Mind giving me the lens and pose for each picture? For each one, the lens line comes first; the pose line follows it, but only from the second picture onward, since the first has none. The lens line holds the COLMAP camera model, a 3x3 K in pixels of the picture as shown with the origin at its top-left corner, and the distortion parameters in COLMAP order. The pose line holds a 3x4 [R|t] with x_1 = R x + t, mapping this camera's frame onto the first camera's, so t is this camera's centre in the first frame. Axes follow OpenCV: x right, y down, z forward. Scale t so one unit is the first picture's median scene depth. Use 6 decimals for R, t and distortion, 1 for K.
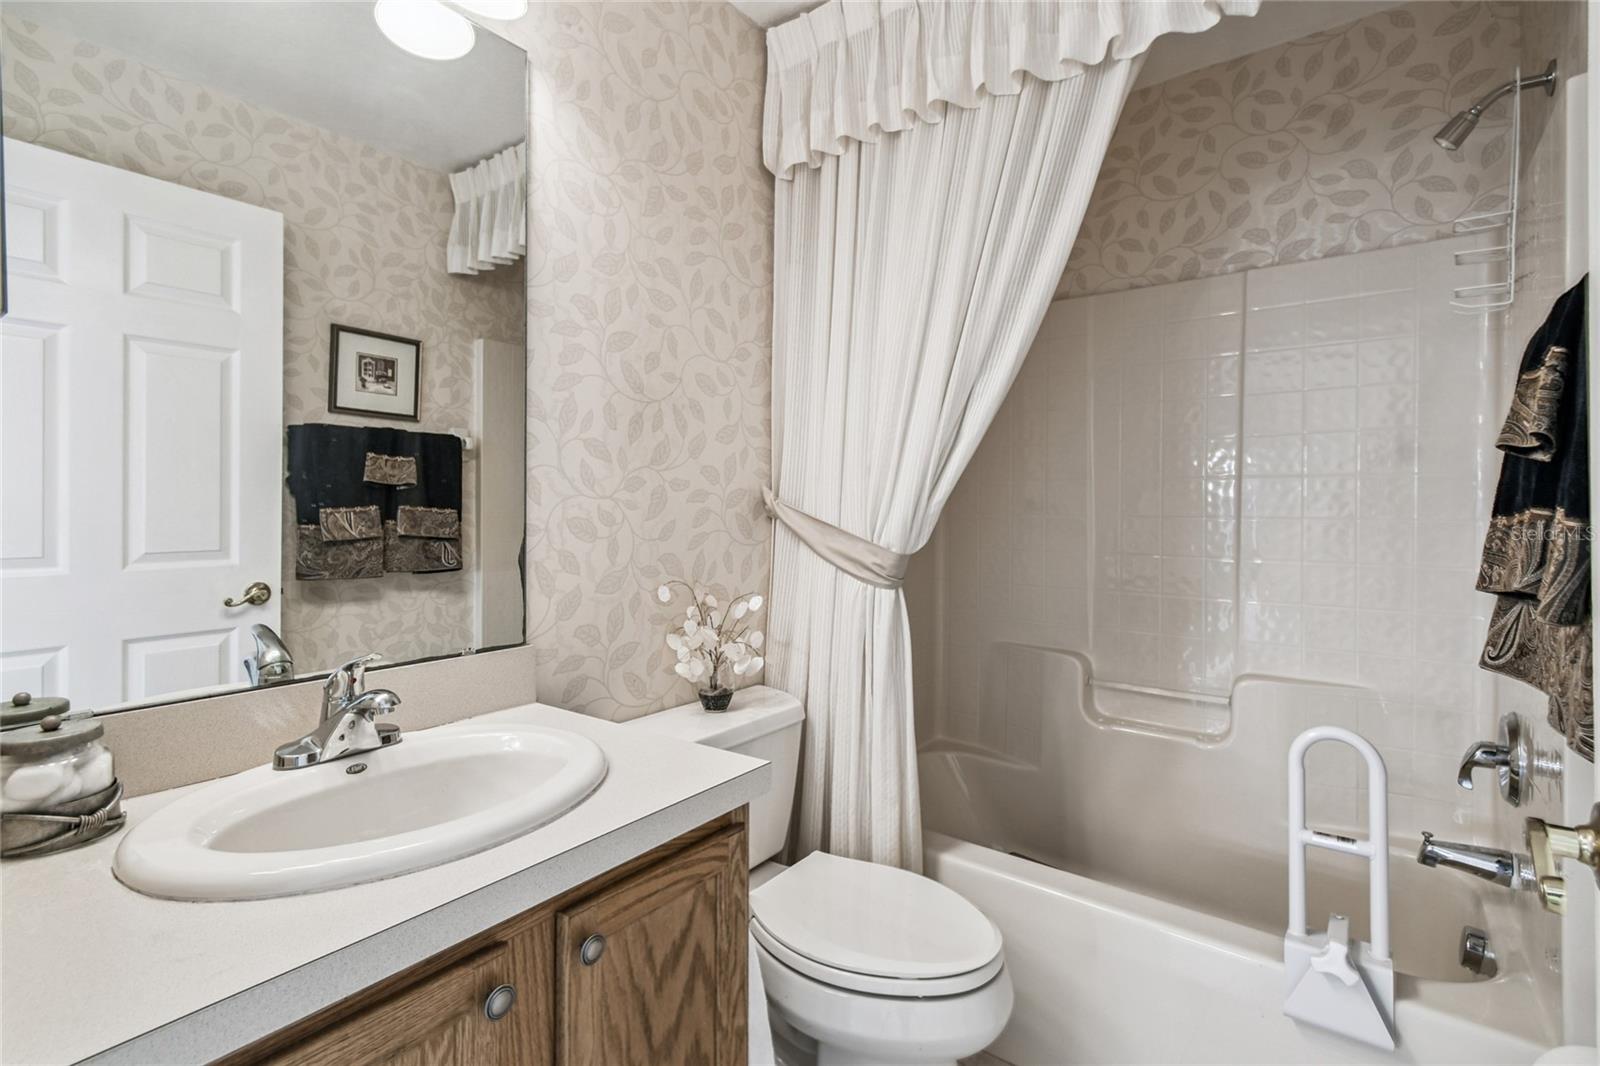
lens RADIAL K [[739.8, 0, 800.5], [0, 739.8, 518.0], [0, 0, 1]] dist [0.003365, 0.000570]
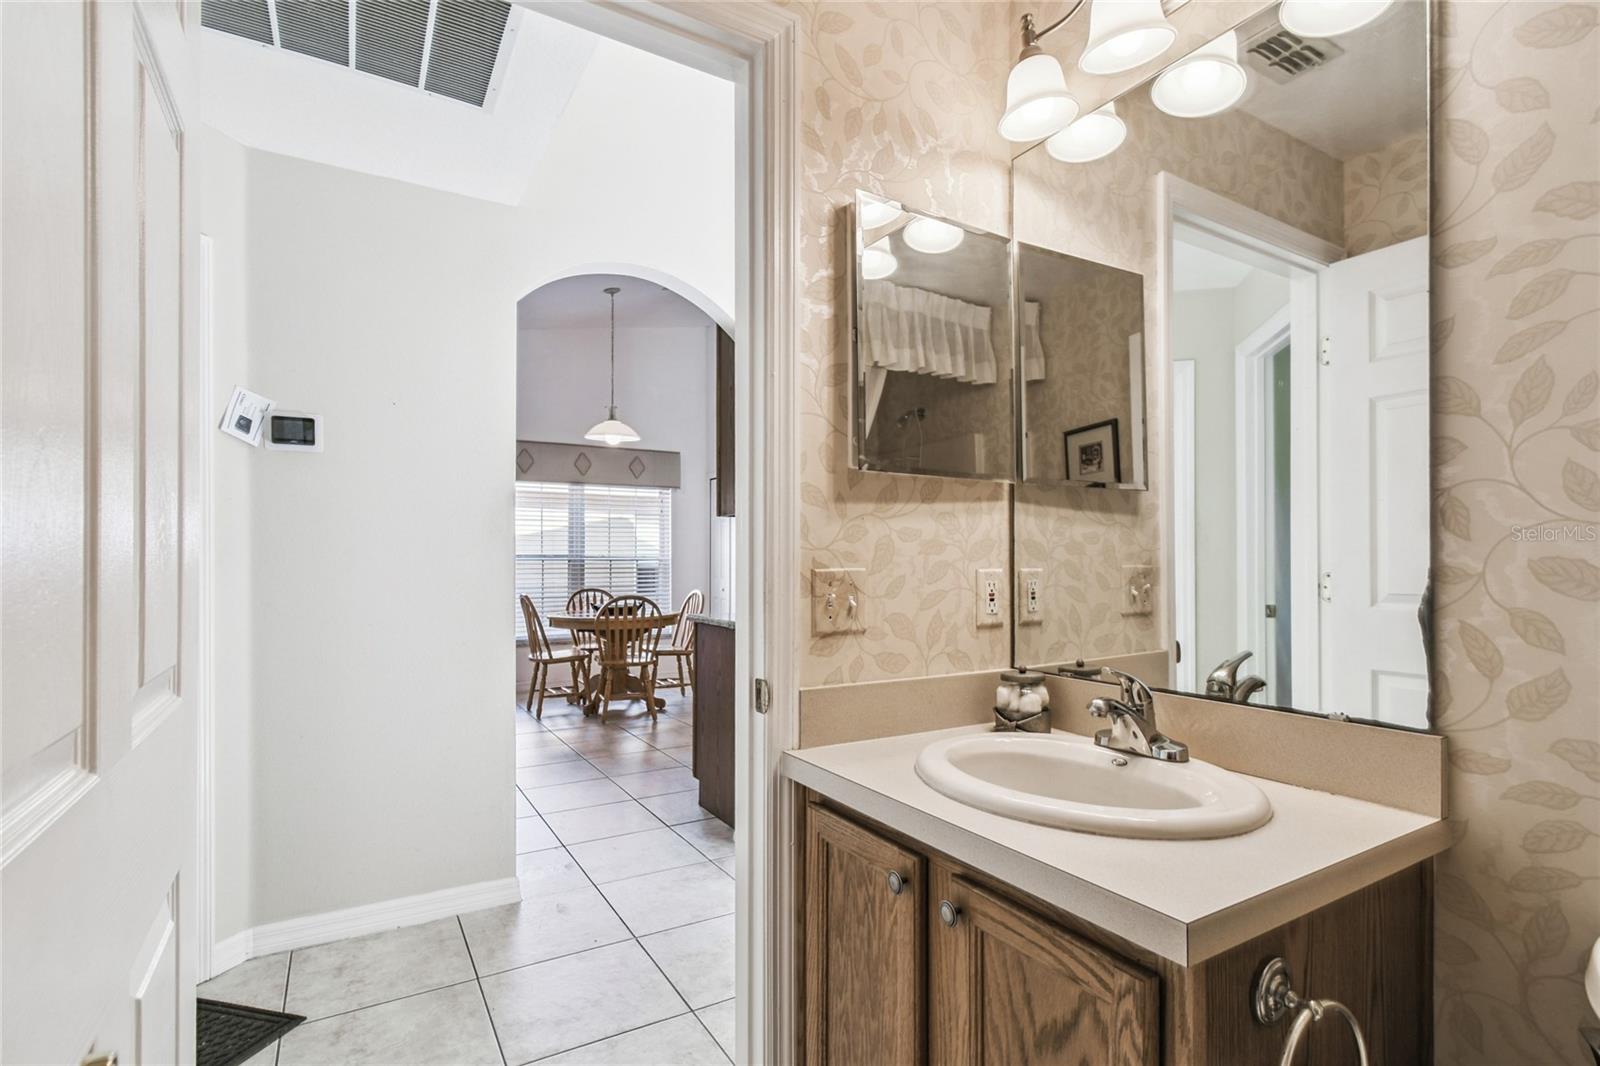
lens RADIAL K [[754.7, 0, 797.6], [0, 754.7, 559.2], [0, 0, 1]] dist [0.000682, -0.000056]
pose [[-0.384169, -0.004790, -0.923250, 0.825792], [-0.007613, 0.999969, -0.002021, 0.010185], [0.923231, 0.006252, -0.384194, 1.081042]]
